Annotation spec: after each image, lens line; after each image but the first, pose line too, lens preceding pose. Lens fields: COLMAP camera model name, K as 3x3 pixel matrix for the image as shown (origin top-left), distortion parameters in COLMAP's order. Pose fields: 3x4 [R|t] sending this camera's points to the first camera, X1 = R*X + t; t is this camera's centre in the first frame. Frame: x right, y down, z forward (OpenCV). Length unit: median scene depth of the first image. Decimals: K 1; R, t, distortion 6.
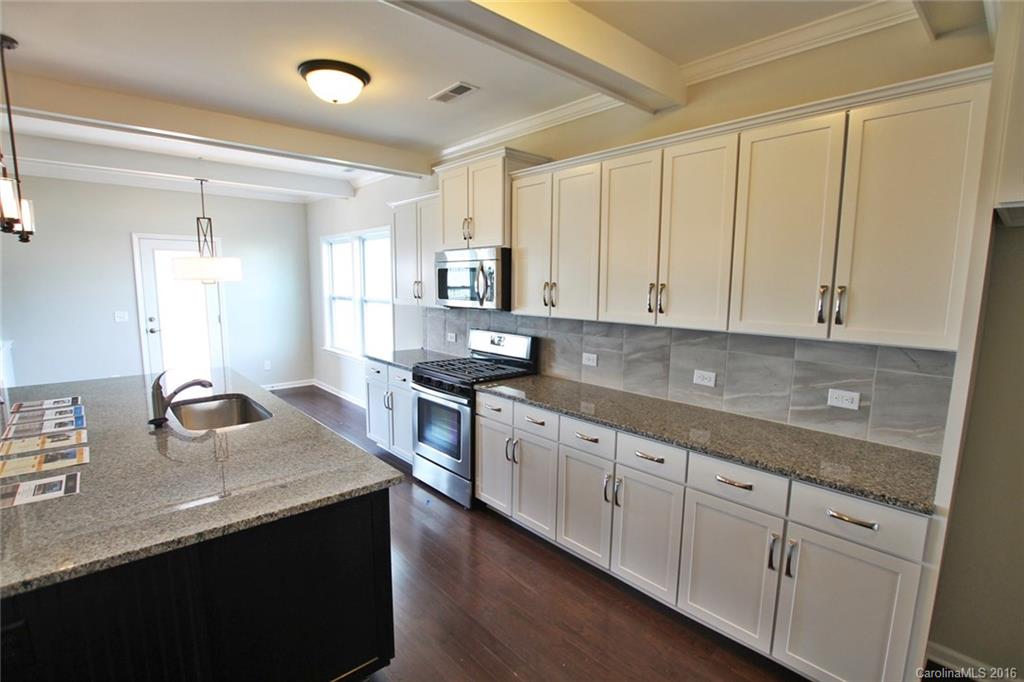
lens RADIAL K [[477.7, 0, 511.5], [0, 477.7, 345.0], [0, 0, 1]] dist [-0.025895, 0.000703]
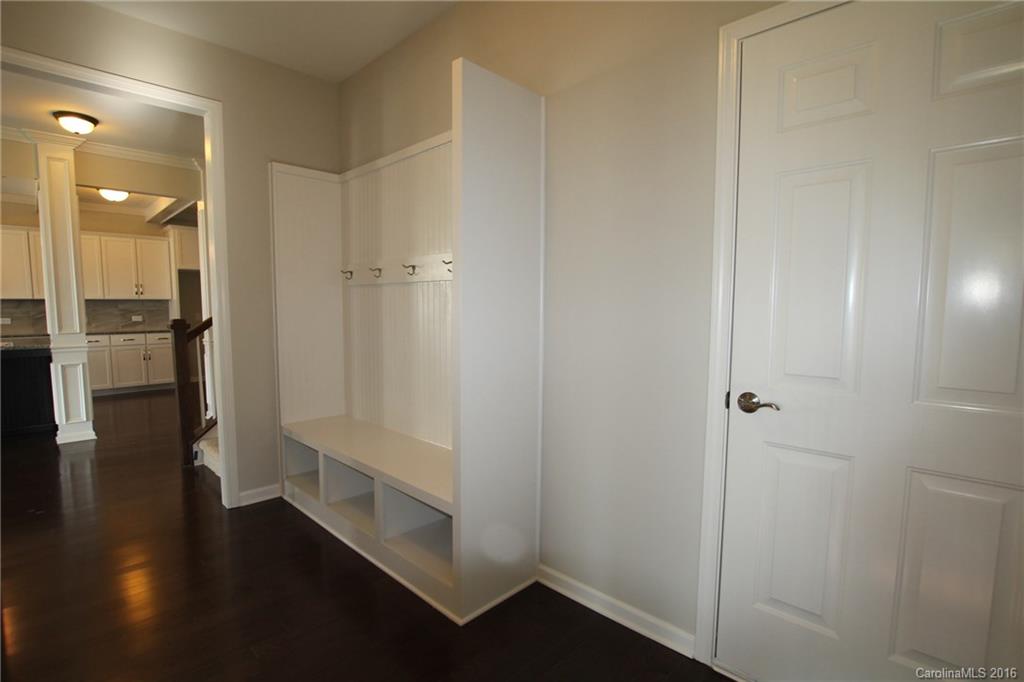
lens RADIAL K [[477.7, 0, 511.8], [0, 477.7, 342.1], [0, 0, 1]] dist [-0.025895, 0.000703]
pose [[-0.065985, -0.099262, 0.992871, -2.117442], [0.124965, 0.986383, 0.106918, 0.194036], [-0.989964, 0.131130, -0.052682, -1.082490]]
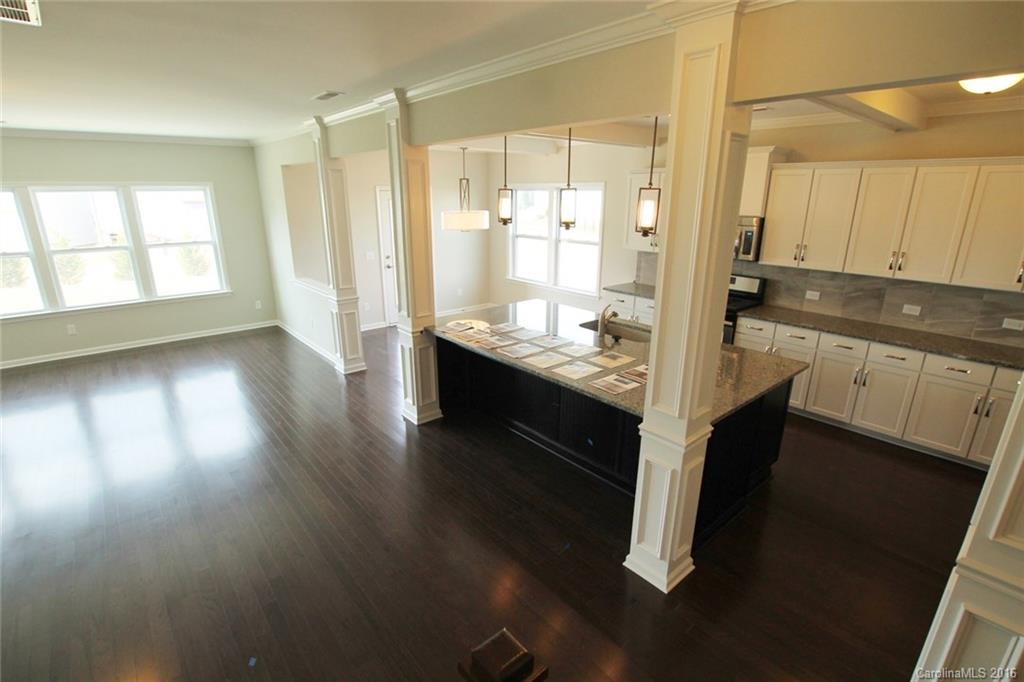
lens RADIAL K [[477.7, 0, 508.8], [0, 477.7, 341.1], [0, 0, 1]] dist [-0.025895, 0.000703]
pose [[0.999841, -0.000648, -0.017839, -0.843973], [0.003586, 0.986262, 0.165148, -0.084293], [0.017486, -0.165186, 0.986107, -0.541828]]
